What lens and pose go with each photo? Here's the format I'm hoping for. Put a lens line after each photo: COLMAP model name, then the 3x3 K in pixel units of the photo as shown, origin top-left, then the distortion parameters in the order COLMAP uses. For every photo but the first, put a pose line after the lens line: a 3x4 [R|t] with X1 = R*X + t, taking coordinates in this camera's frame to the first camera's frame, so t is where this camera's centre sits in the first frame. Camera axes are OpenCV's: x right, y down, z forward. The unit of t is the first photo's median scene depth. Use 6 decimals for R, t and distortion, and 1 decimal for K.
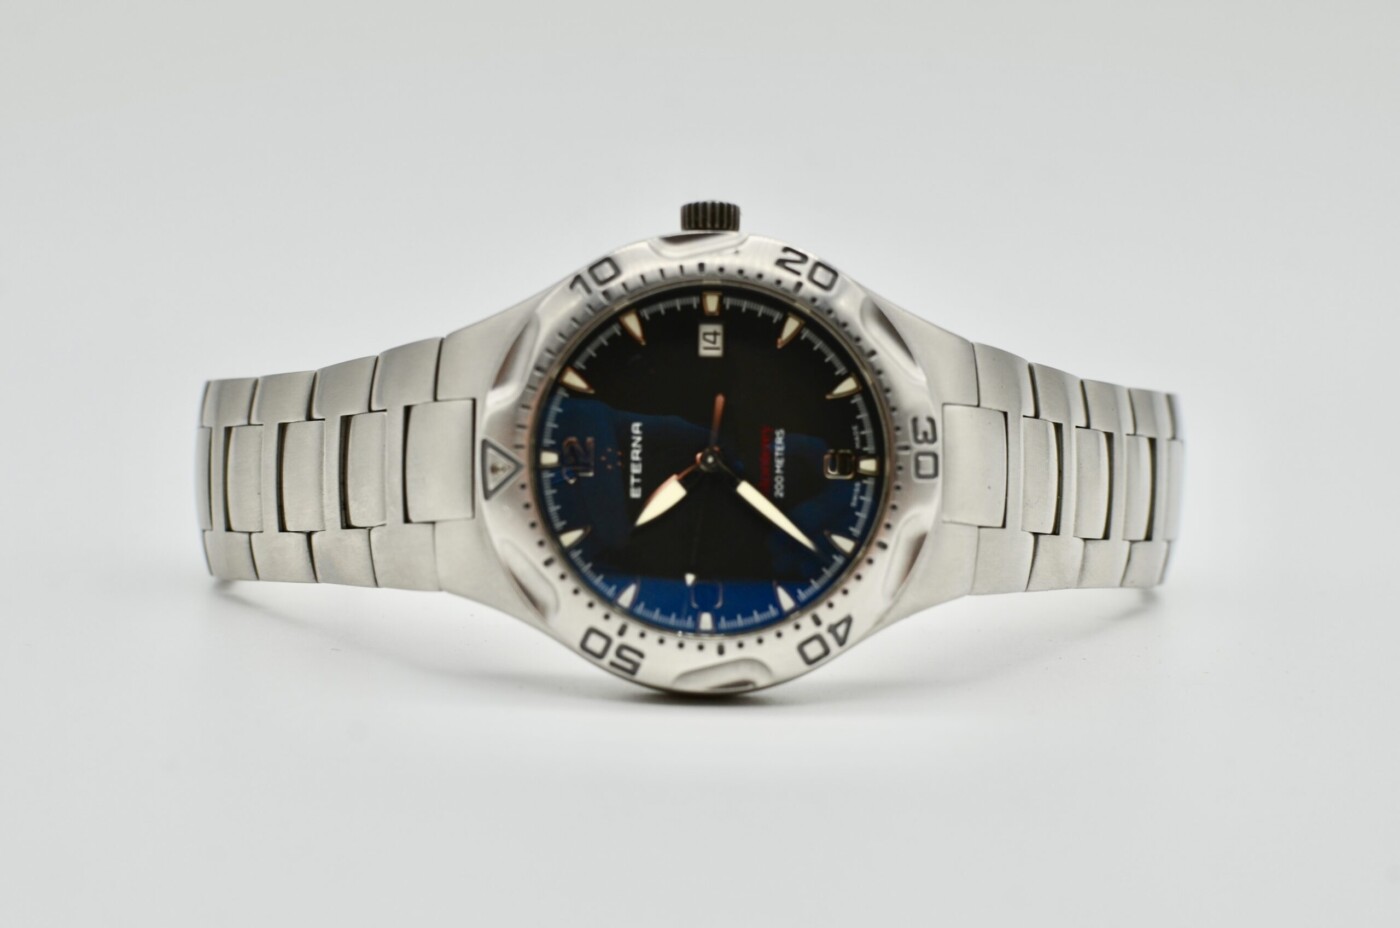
lens RADIAL K [[2191.5, 0, 700.0], [0, 2191.5, 464.0], [0, 0, 1]] dist [-0.294222, 0.049013]
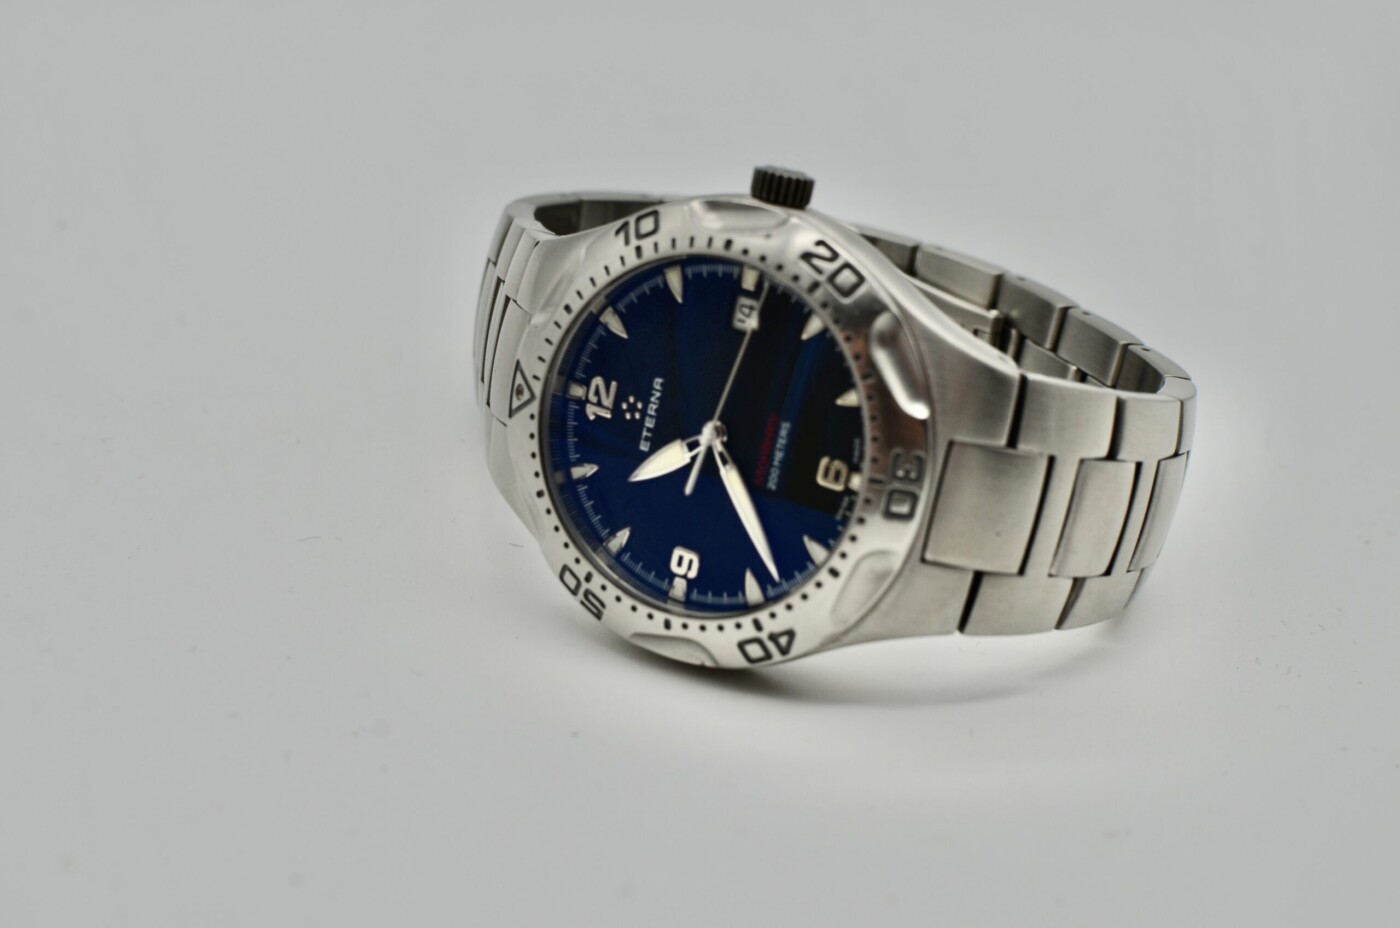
lens RADIAL K [[2191.5, 0, 700.0], [0, 2191.5, 464.0], [0, 0, 1]] dist [-0.294222, 0.049013]
pose [[0.851558, 0.273313, -0.447380, 0.441959], [-0.163446, 0.949229, 0.268794, -0.252033], [0.498131, -0.155771, 0.852995, 0.157021]]
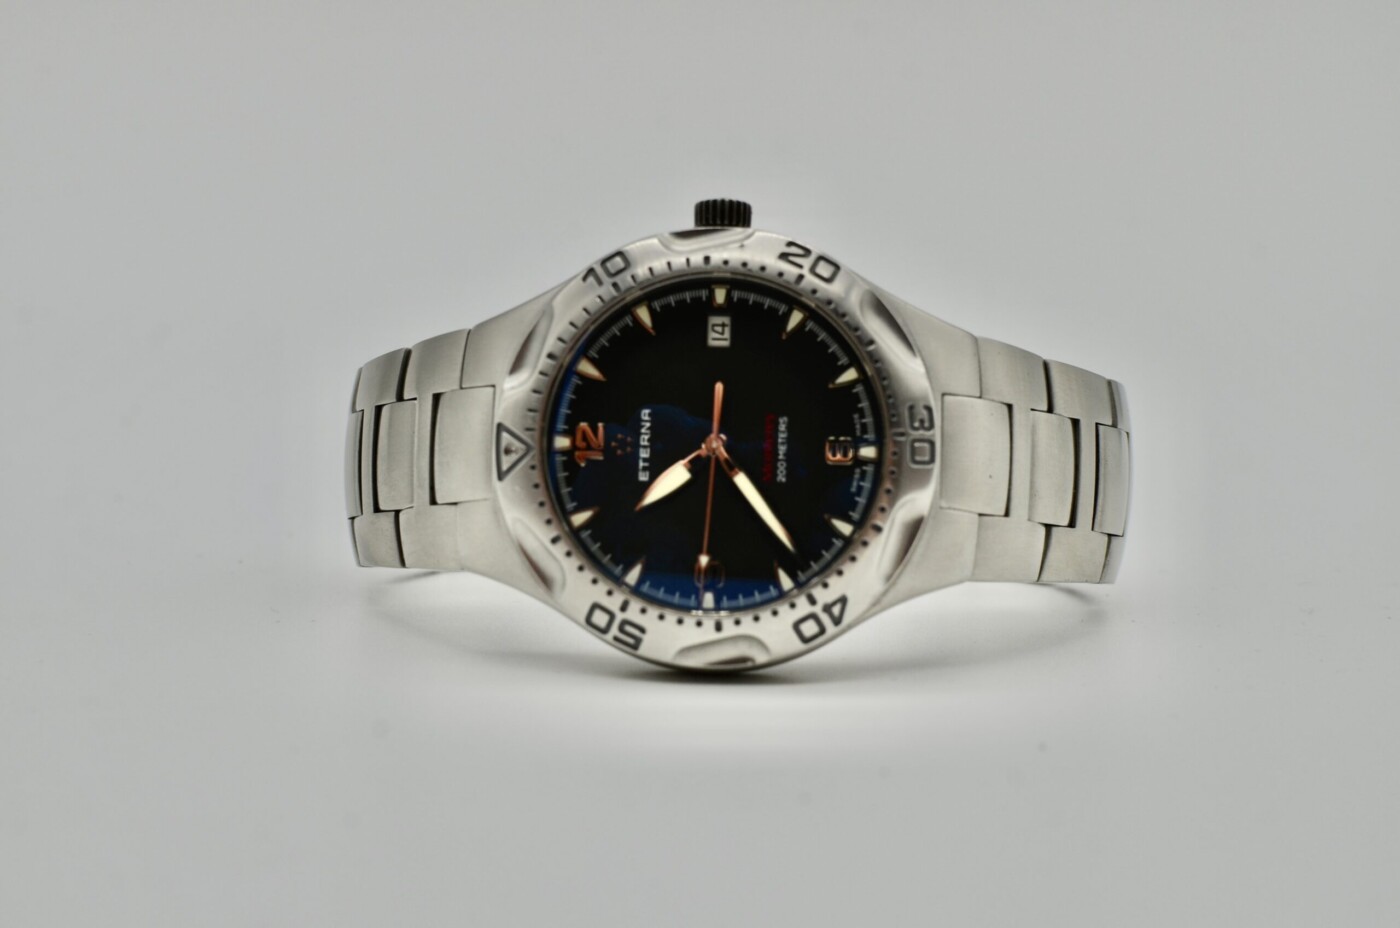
lens RADIAL K [[2191.5, 0, 700.0], [0, 2191.5, 464.0], [0, 0, 1]] dist [-0.294222, 0.049013]
pose [[0.994618, 0.009132, -0.103208, 0.104951], [-0.012198, 0.999502, -0.029116, 0.037393], [0.102890, 0.030218, 0.994234, -0.035647]]
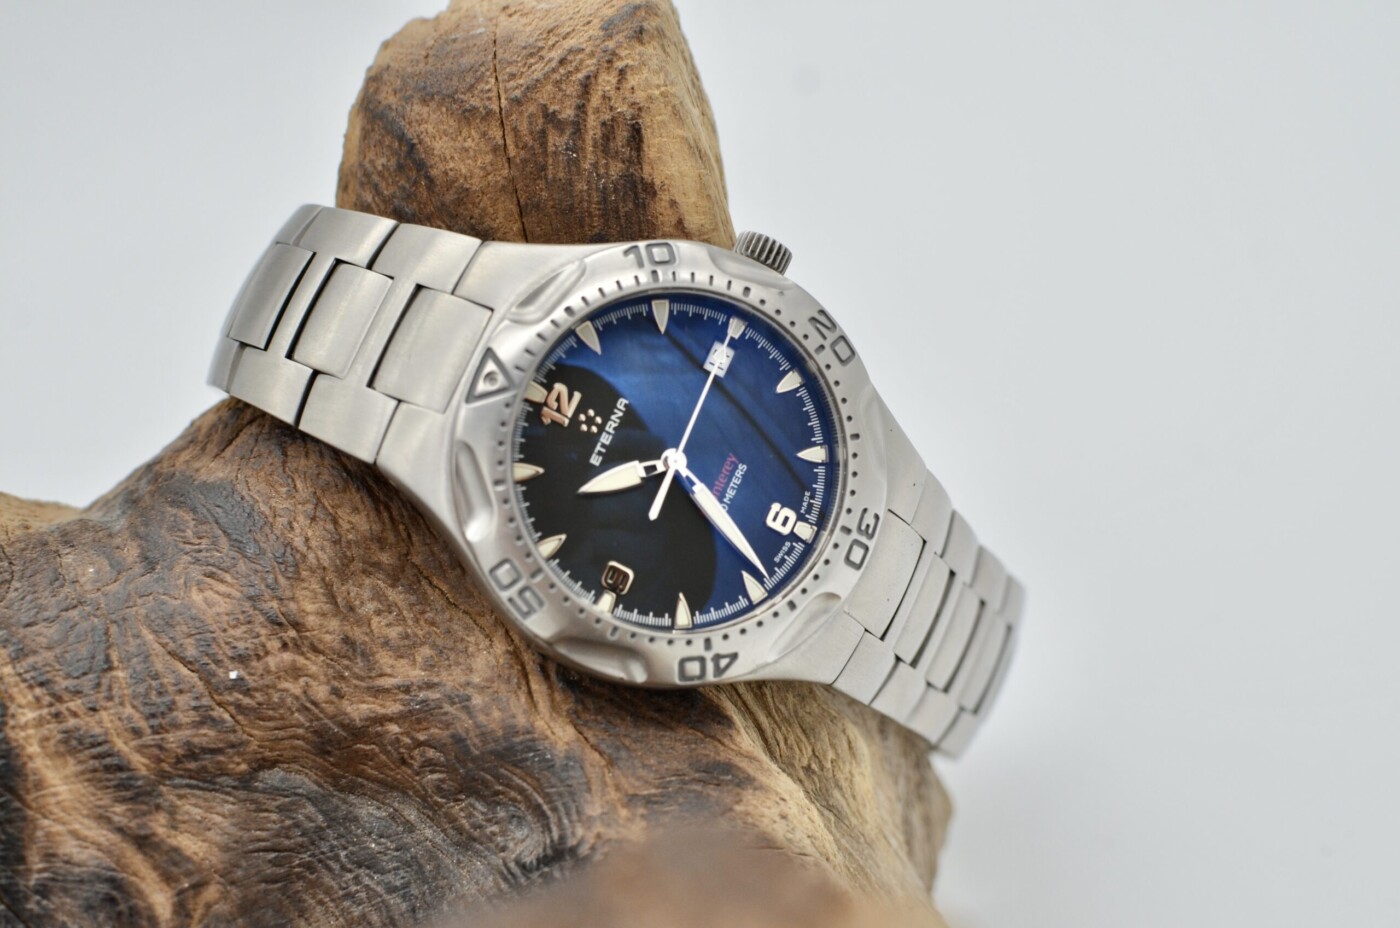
lens RADIAL K [[2191.5, 0, 700.0], [0, 2191.5, 464.0], [0, 0, 1]] dist [-0.294222, 0.049013]
pose [[0.888468, 0.428619, 0.164044, -0.153794], [-0.417835, 0.903310, -0.097185, 0.094454], [-0.189838, 0.017802, 0.981654, -0.019998]]
